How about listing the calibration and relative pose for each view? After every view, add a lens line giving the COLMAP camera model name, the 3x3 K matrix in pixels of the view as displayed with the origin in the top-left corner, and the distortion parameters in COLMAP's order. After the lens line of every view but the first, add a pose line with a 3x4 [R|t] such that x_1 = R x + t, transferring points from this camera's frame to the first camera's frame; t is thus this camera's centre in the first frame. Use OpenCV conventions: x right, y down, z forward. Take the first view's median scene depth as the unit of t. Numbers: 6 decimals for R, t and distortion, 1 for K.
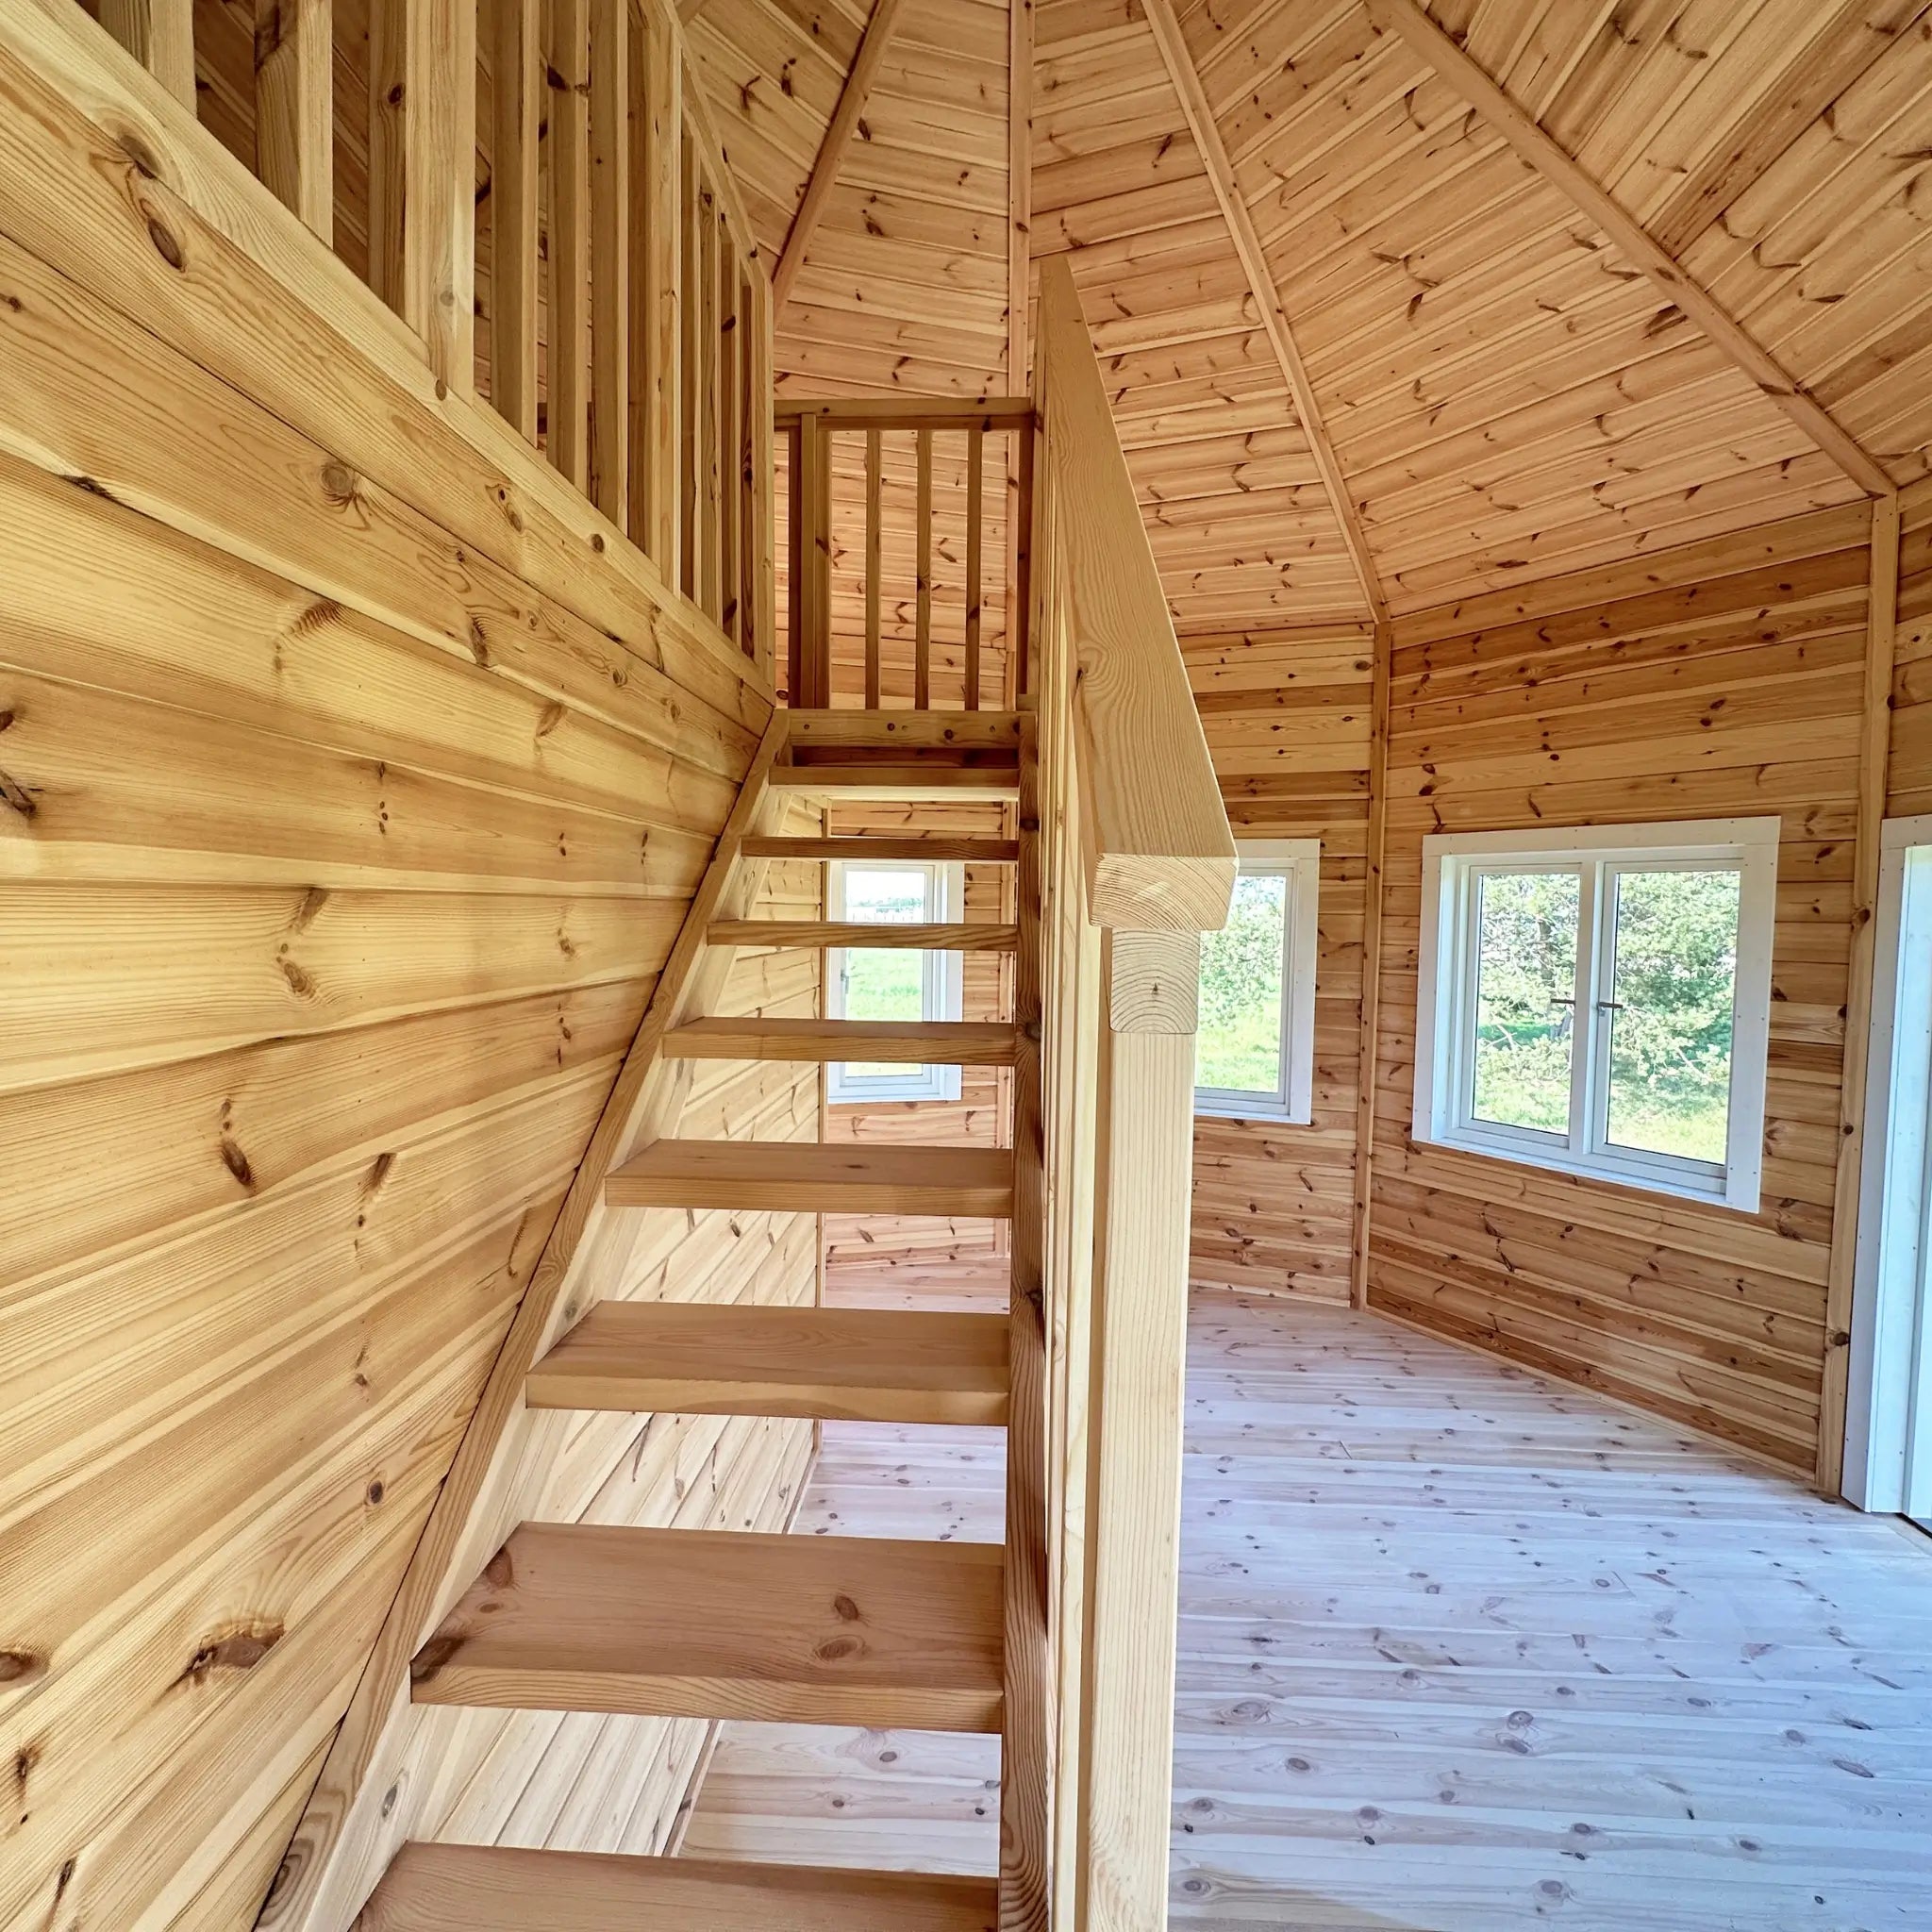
lens RADIAL K [[1024.9, 0, 966.9], [0, 1024.9, 960.8], [0, 0, 1]] dist [-0.003139, 0.000448]
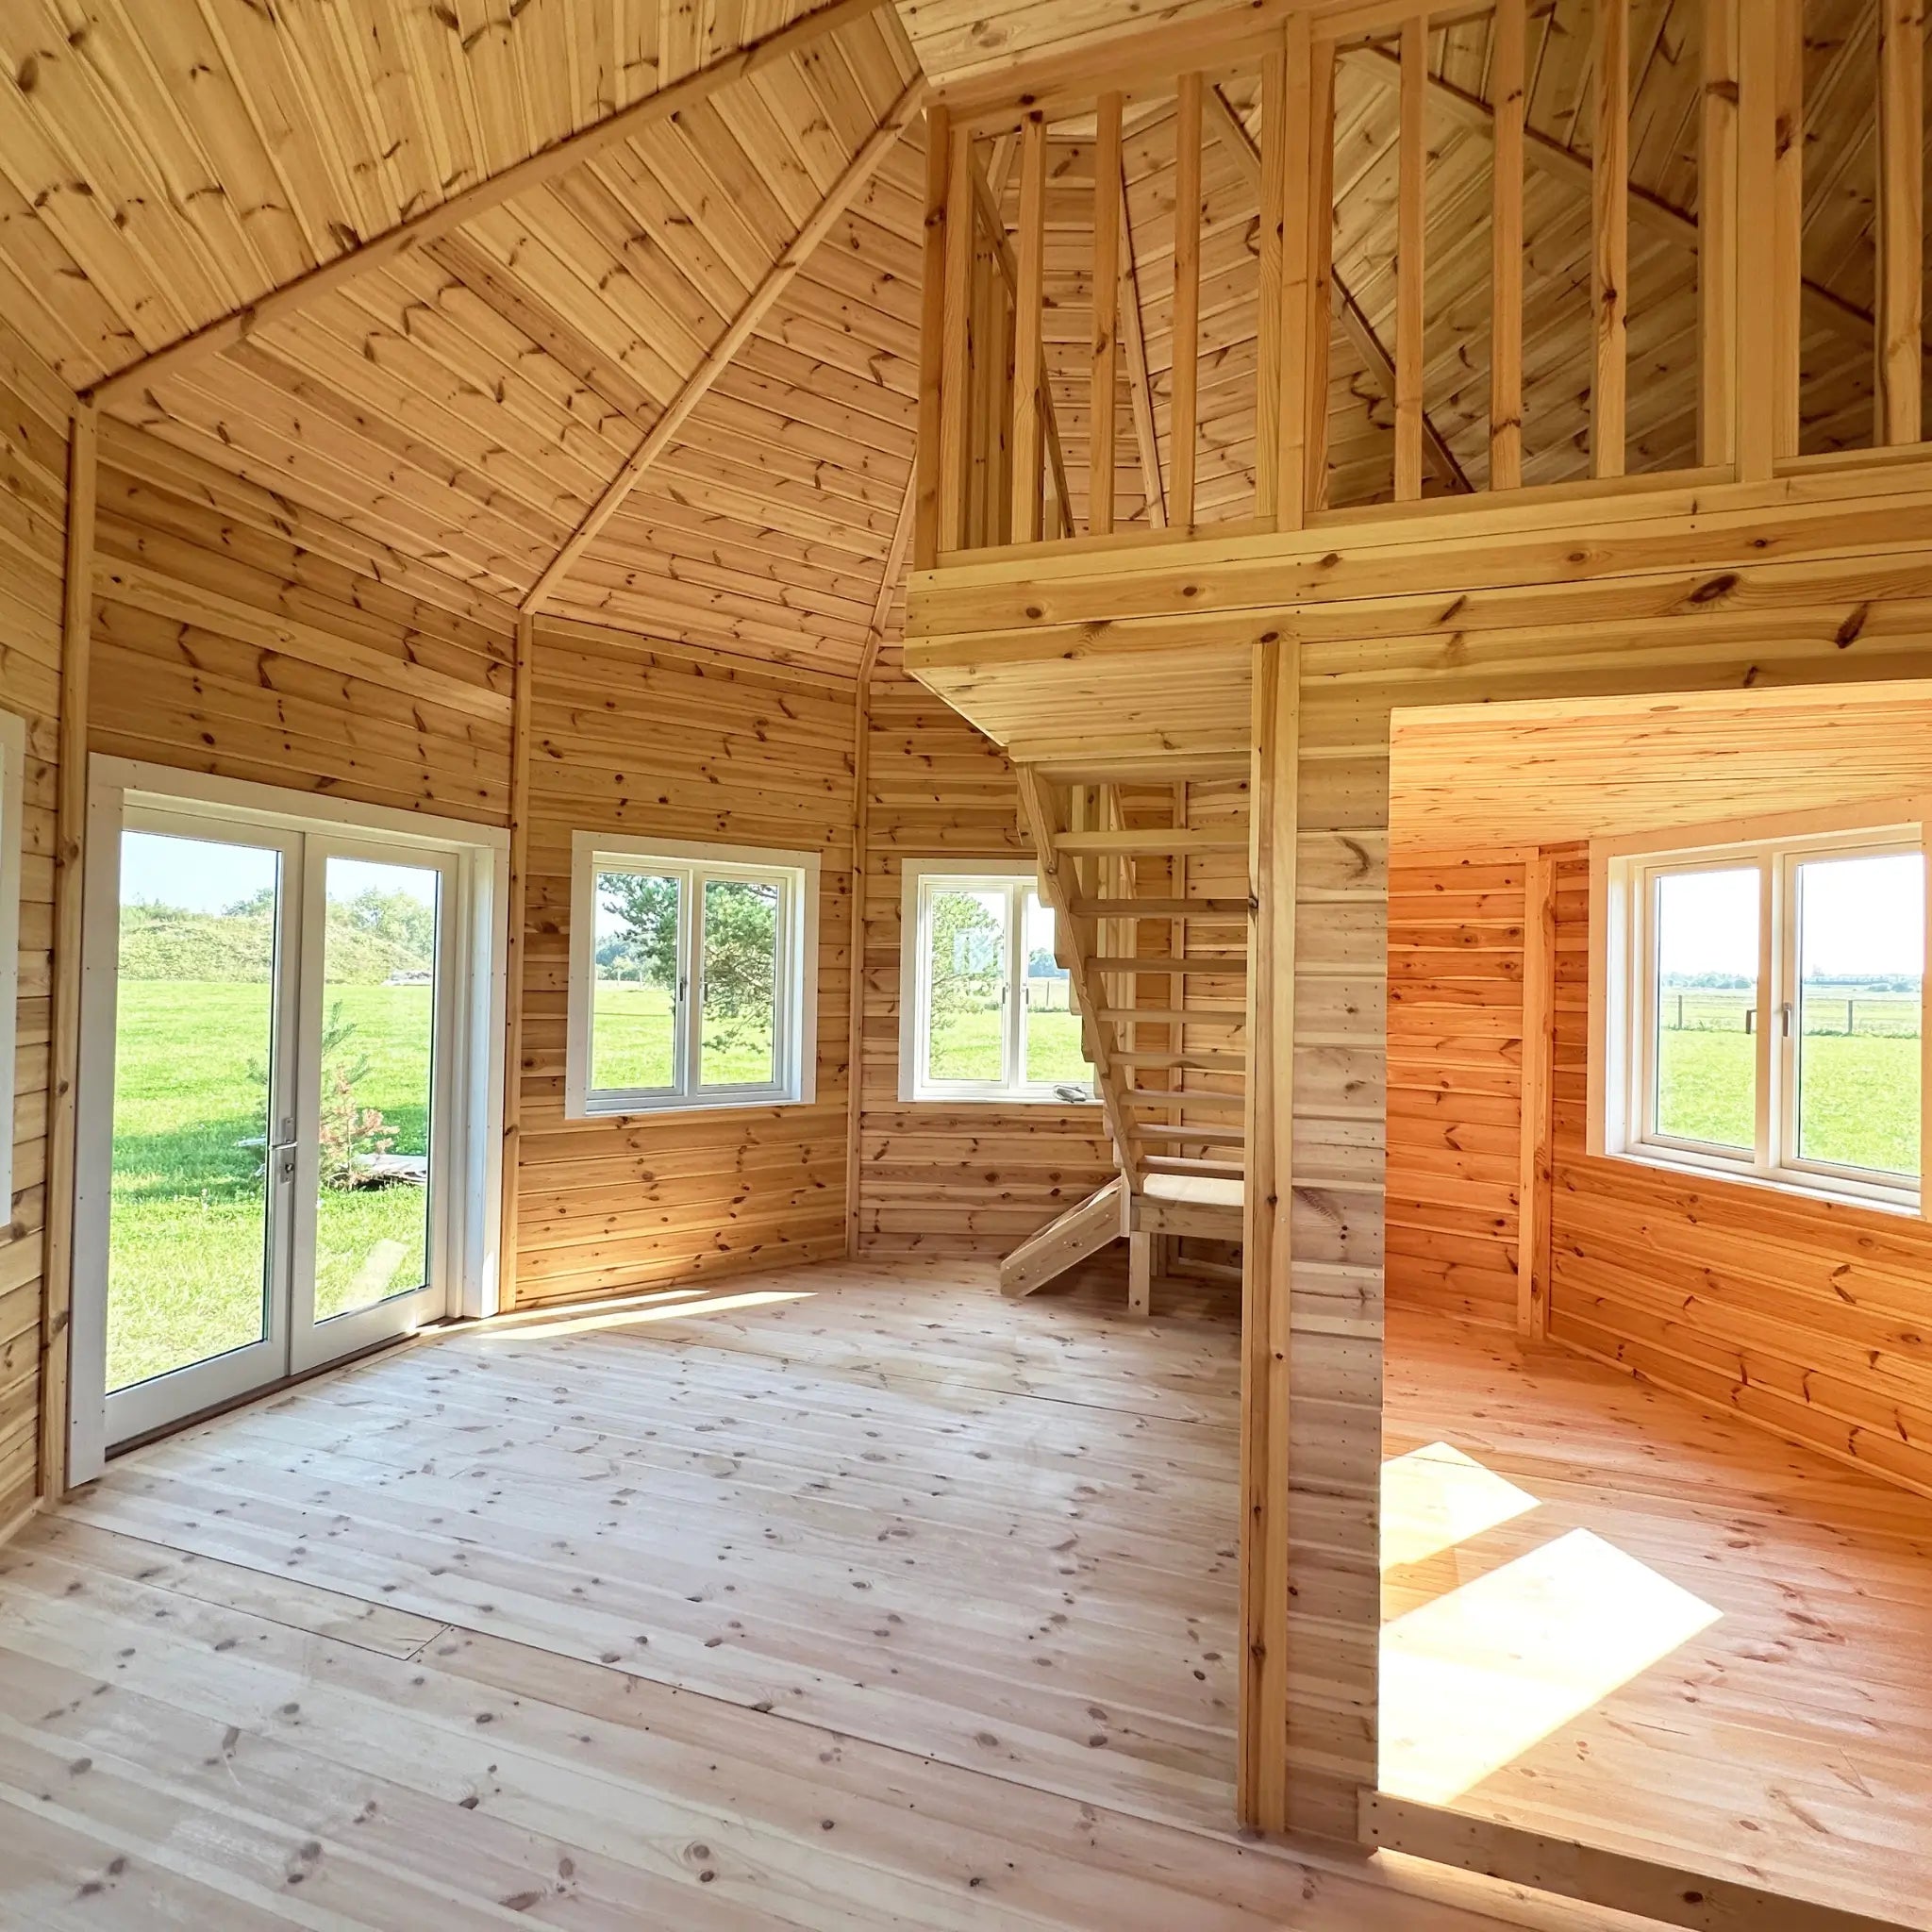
lens RADIAL K [[1024.9, 0, 967.4], [0, 1024.9, 960.5], [0, 0, 1]] dist [-0.003139, 0.000448]
pose [[-0.962044, -0.031830, 0.271033, -0.150160], [-0.022091, 0.998999, 0.038908, 0.000049], [-0.272000, 0.031444, -0.961783, 1.705058]]
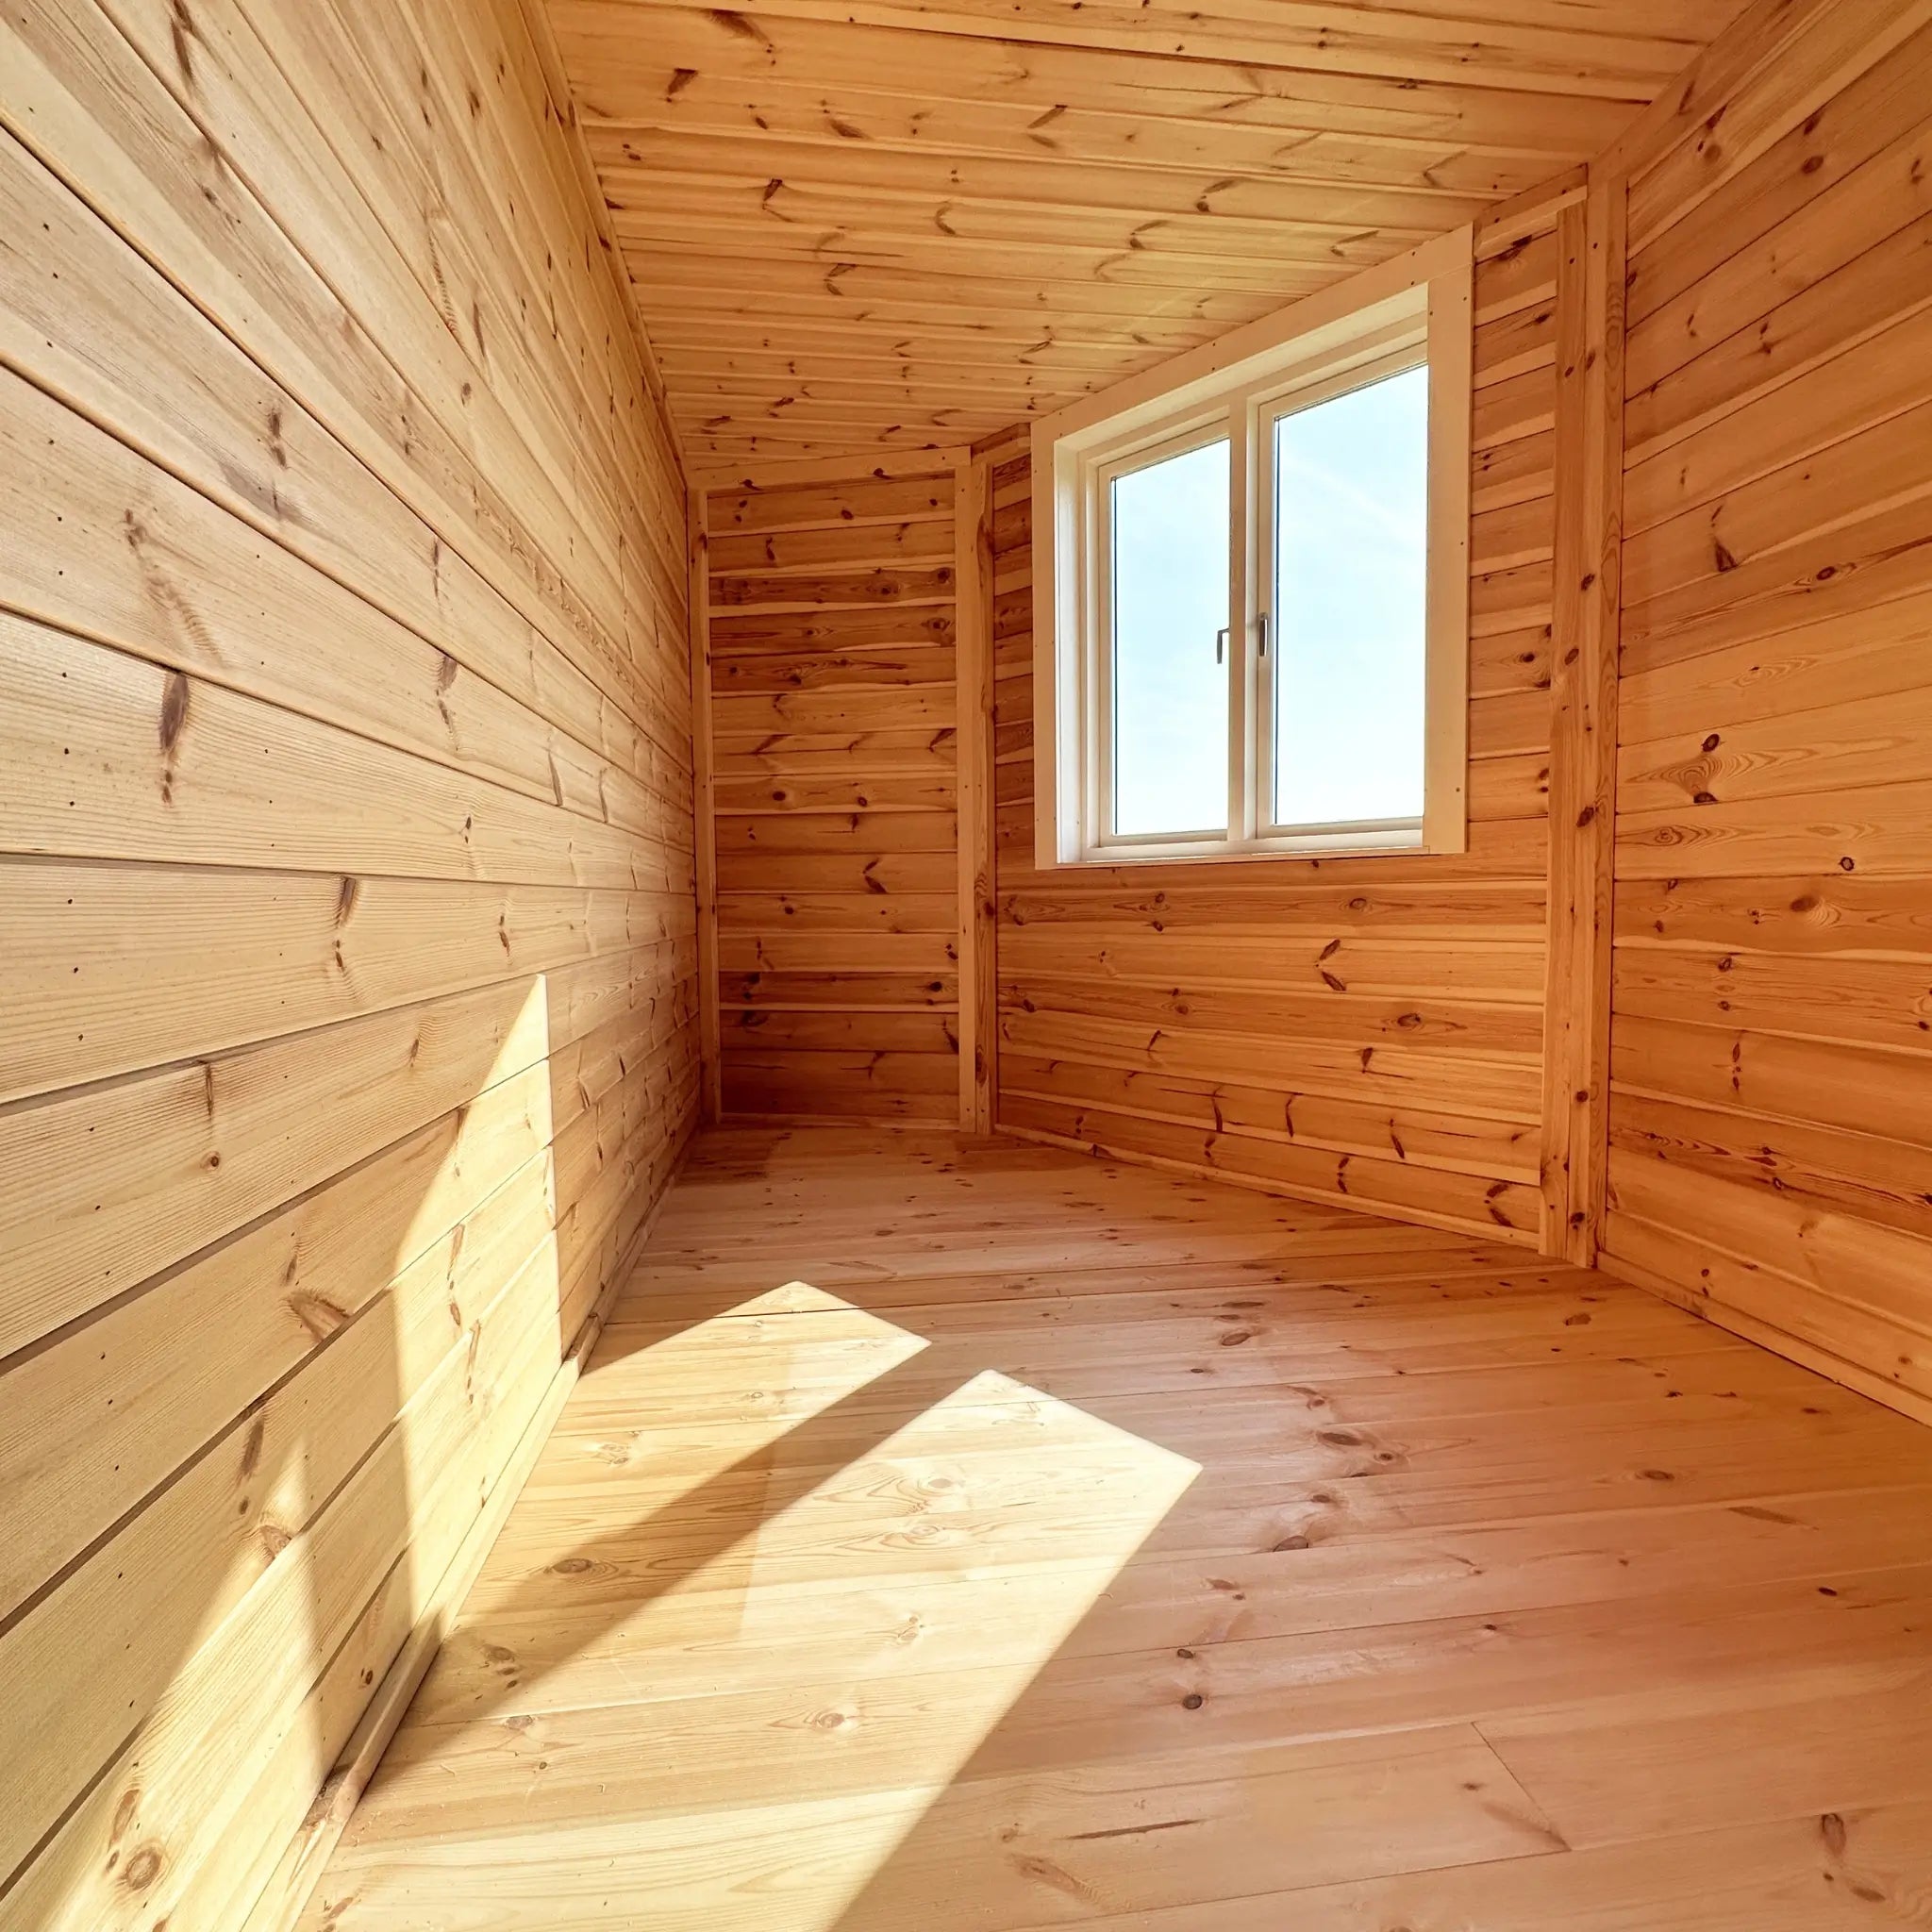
lens RADIAL K [[1046.1, 0, 976.8], [0, 1046.1, 973.9], [0, 0, 1]] dist [-0.002402, -0.000519]
pose [[-0.982648, 0.006260, -0.185373, -0.339670], [-0.014339, 0.993875, 0.109574, 0.283442], [0.184924, 0.110331, -0.976540, 1.163507]]
